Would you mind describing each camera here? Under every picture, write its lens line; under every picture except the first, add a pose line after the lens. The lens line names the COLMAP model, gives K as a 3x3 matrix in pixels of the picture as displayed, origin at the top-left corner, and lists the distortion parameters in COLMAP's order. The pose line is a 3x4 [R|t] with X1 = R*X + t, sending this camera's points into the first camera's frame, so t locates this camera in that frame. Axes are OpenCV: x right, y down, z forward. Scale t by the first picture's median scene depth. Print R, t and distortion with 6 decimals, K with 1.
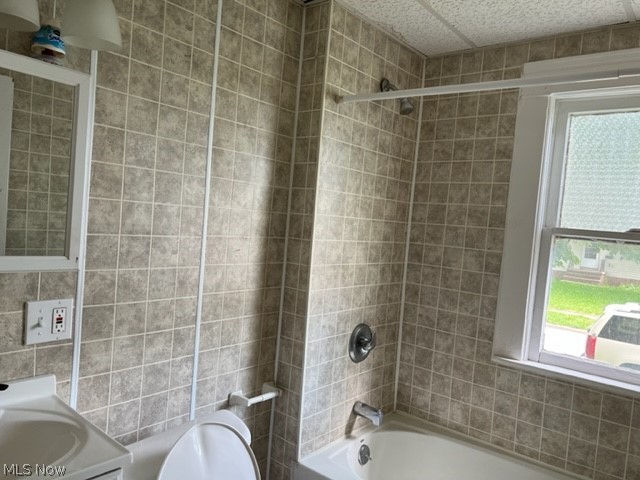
lens RADIAL K [[486.6, 0, 319.8], [0, 486.6, 238.9], [0, 0, 1]] dist [0.075298, -0.082204]
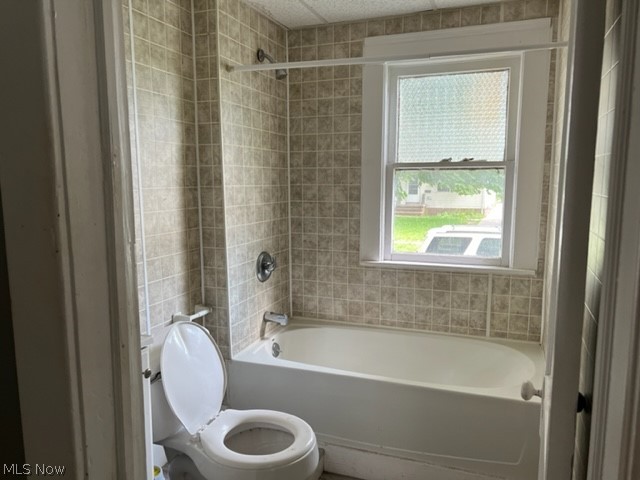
lens RADIAL K [[486.6, 0, 320.4], [0, 486.6, 242.6], [0, 0, 1]] dist [0.075298, -0.082204]
pose [[0.945859, -0.123378, 0.300215, -0.160838], [0.093062, 0.989191, 0.113320, 0.024021], [-0.310951, -0.079246, 0.947116, -0.252167]]
